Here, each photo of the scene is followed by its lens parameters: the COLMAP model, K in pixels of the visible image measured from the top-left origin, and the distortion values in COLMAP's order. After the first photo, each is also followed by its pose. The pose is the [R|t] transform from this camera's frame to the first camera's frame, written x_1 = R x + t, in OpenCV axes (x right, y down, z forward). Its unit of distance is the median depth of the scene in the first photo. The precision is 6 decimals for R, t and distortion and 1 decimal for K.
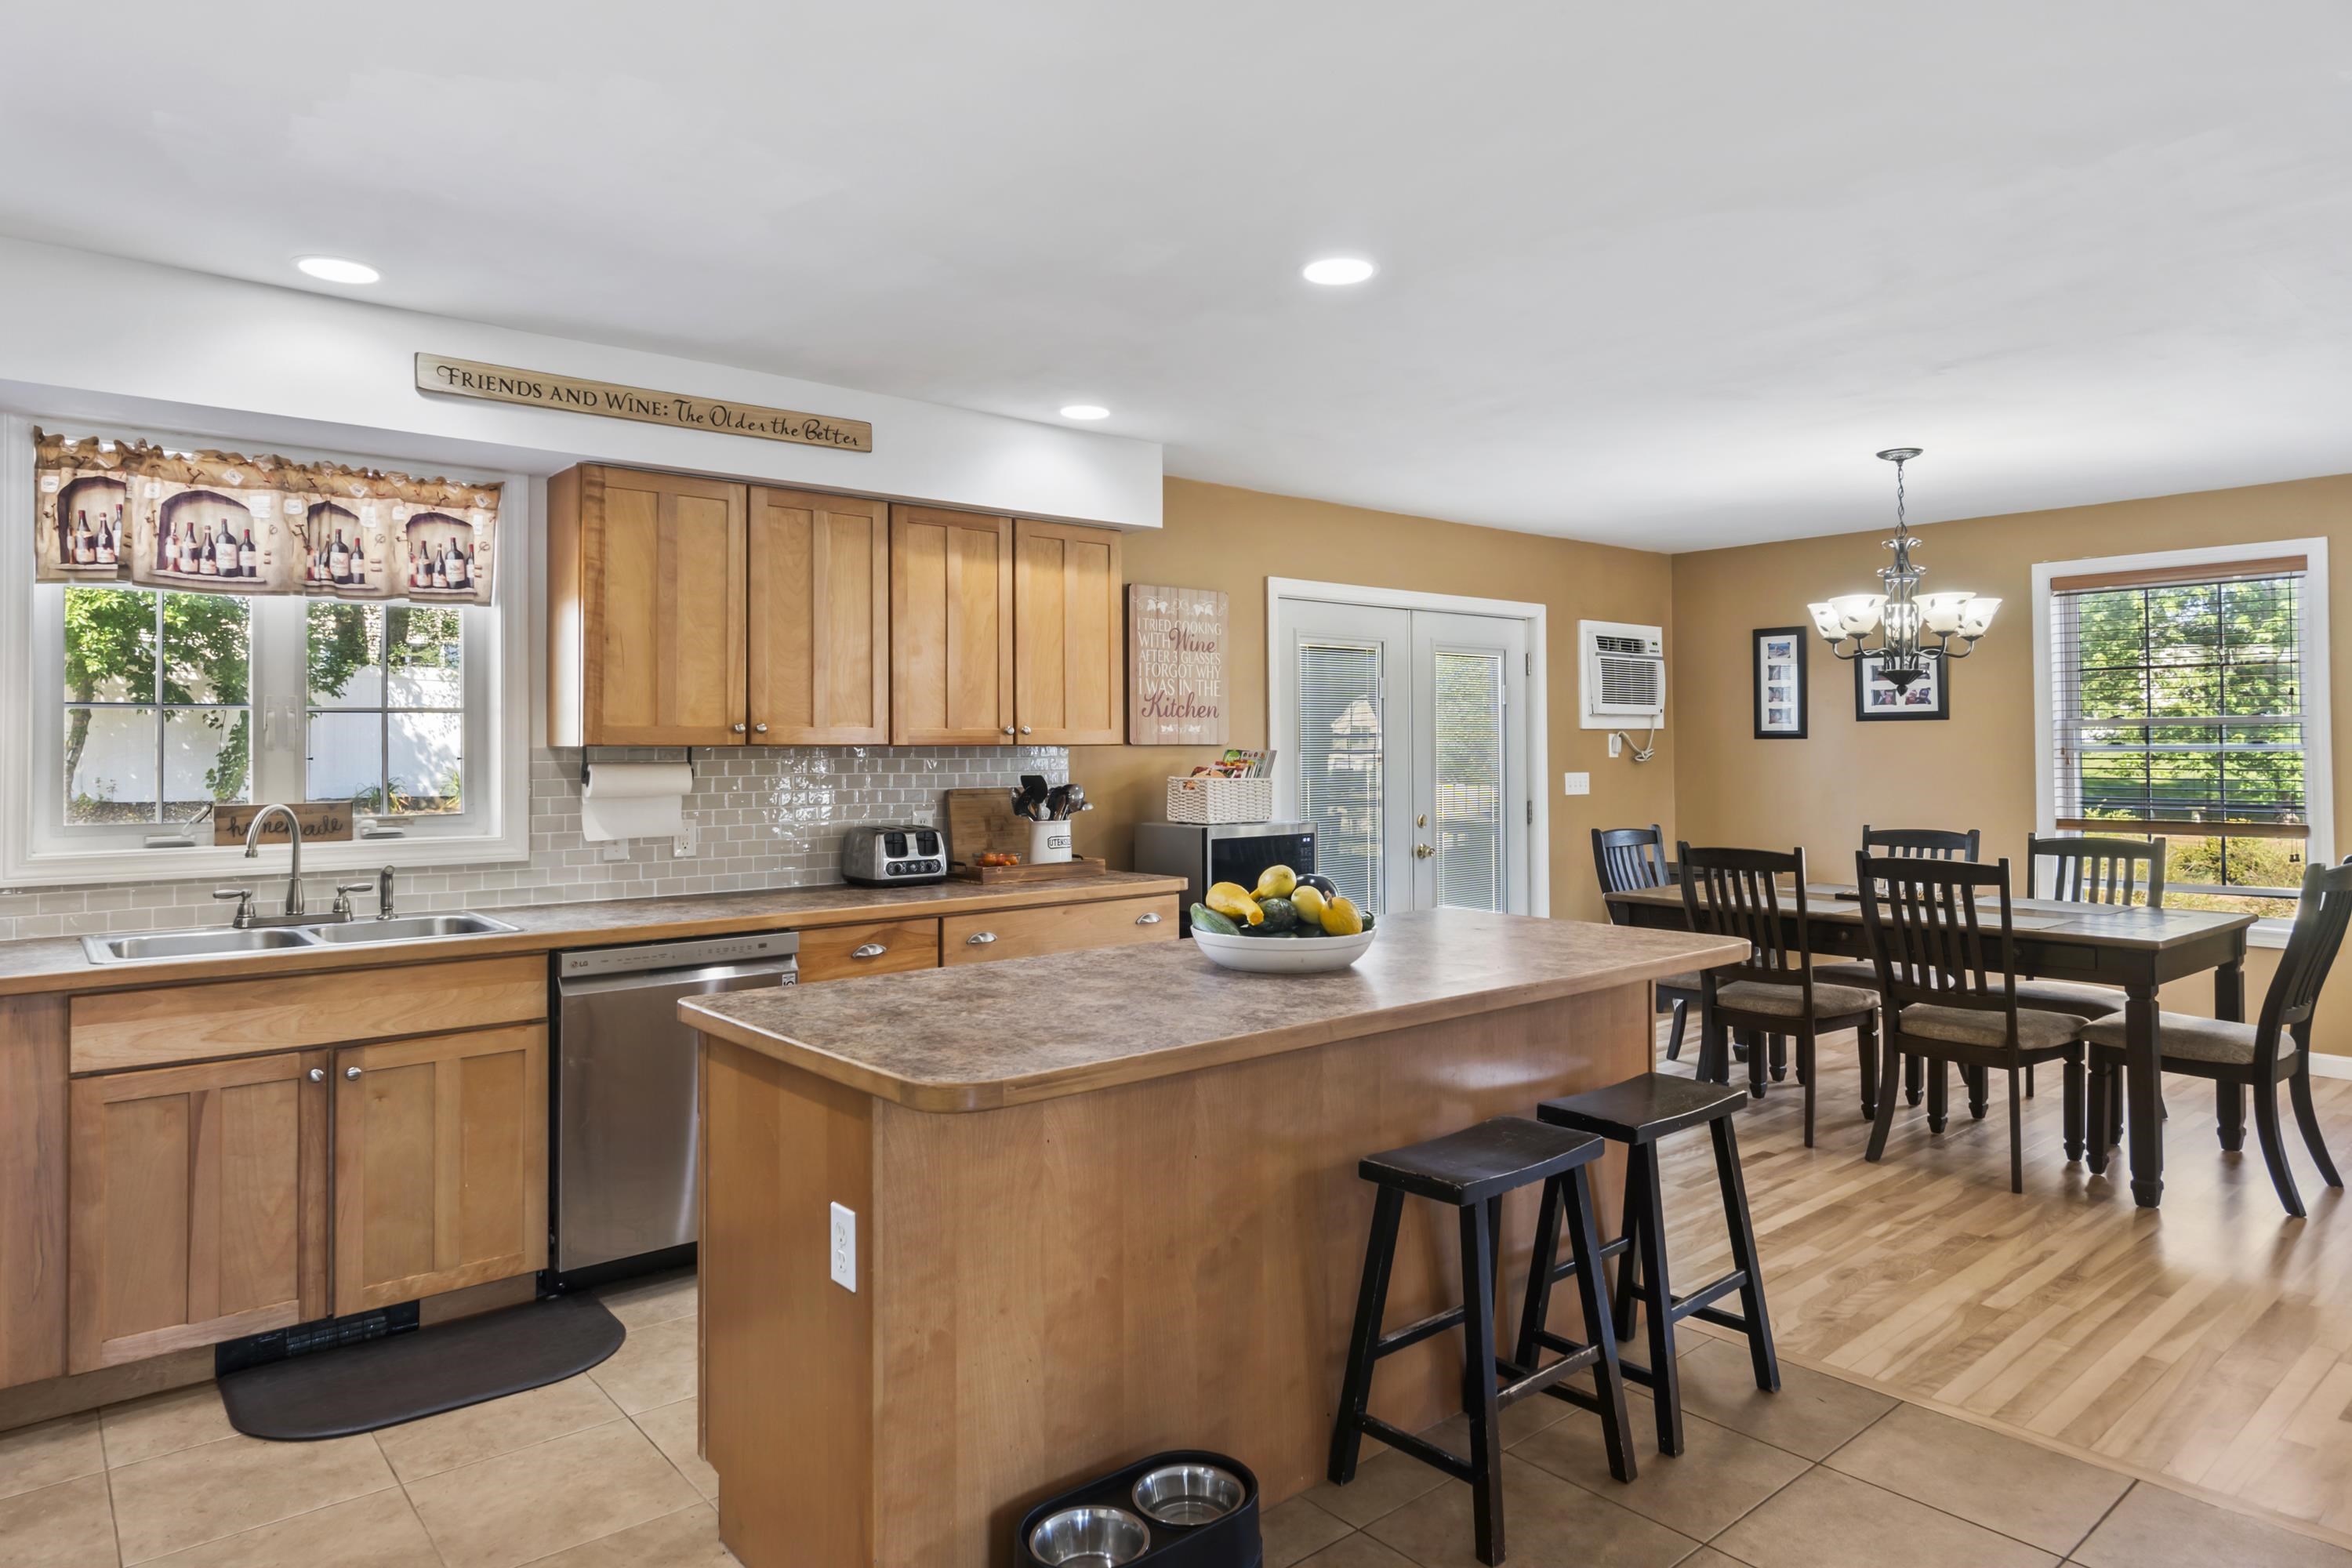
lens RADIAL K [[1383.4, 0, 1186.7], [0, 1383.4, 730.8], [0, 0, 1]] dist [0.003614, 0.001023]
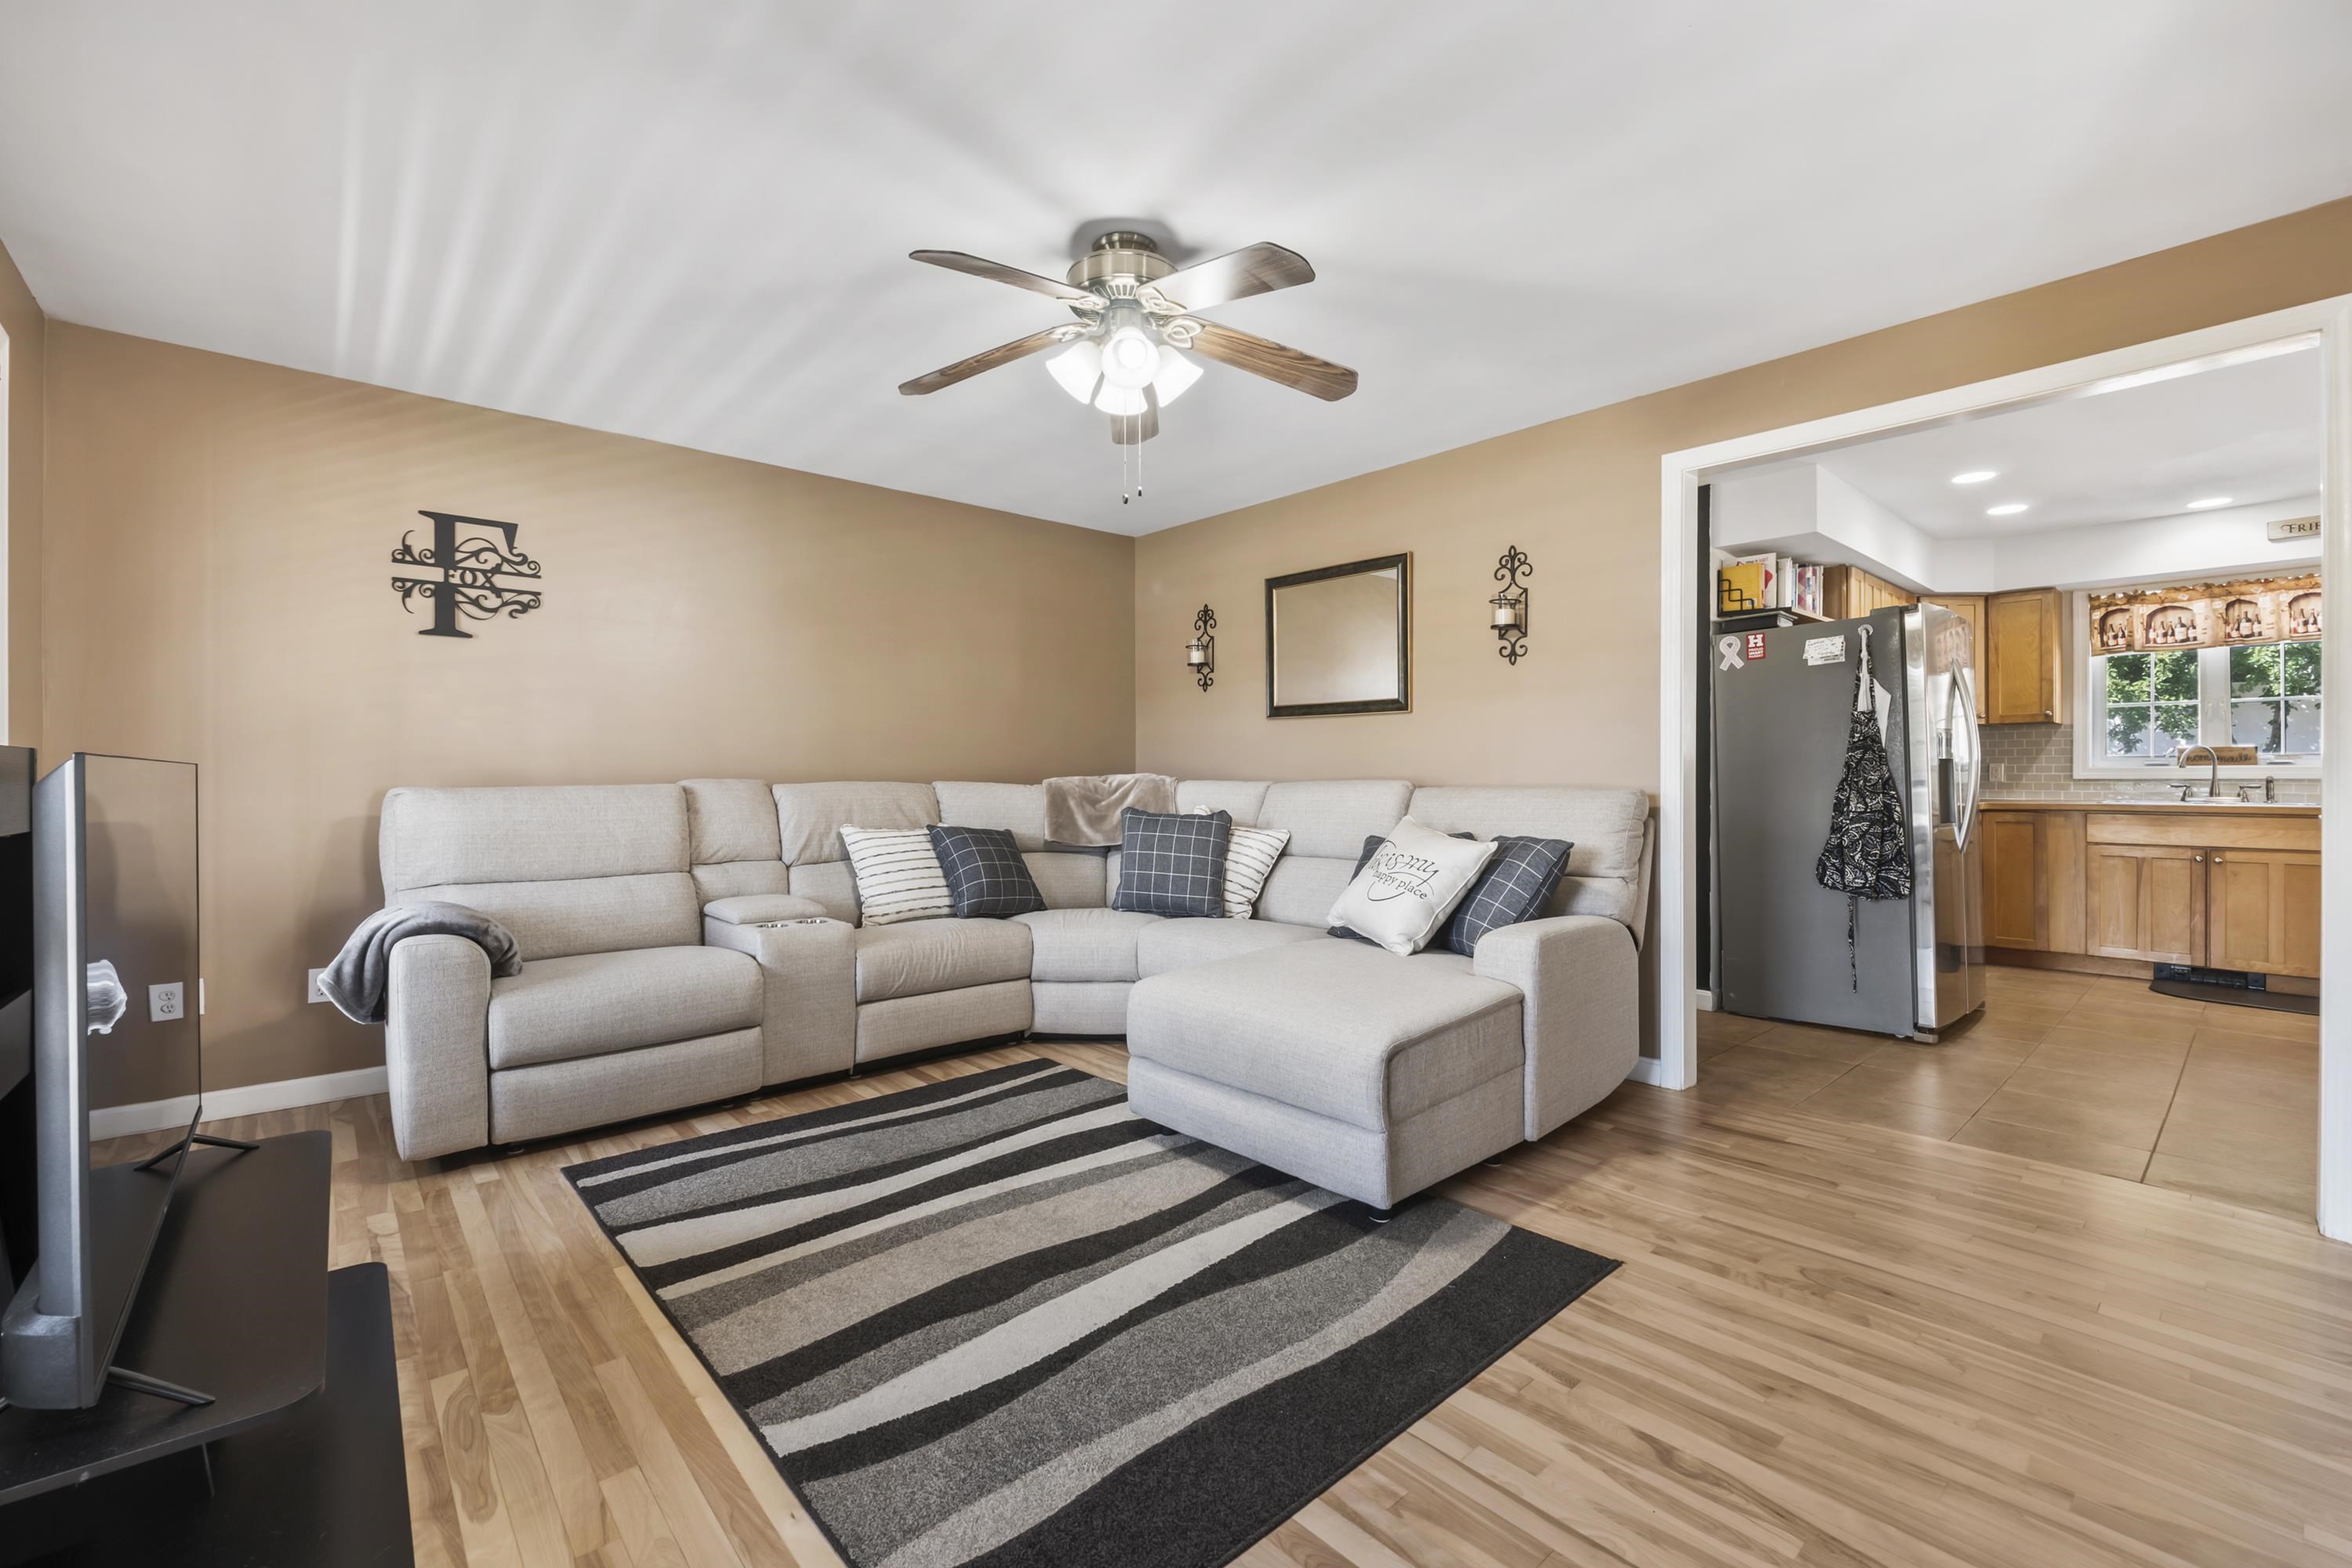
lens RADIAL K [[983.9, 0, 1177.3], [0, 983.9, 777.6], [0, 0, 1]] dist [-0.001164, -0.000072]
pose [[0.023081, 0.009393, -0.999689, 0.846439], [0.016024, 0.999824, 0.009765, 0.062483], [0.999605, -0.016245, 0.022926, -0.640421]]
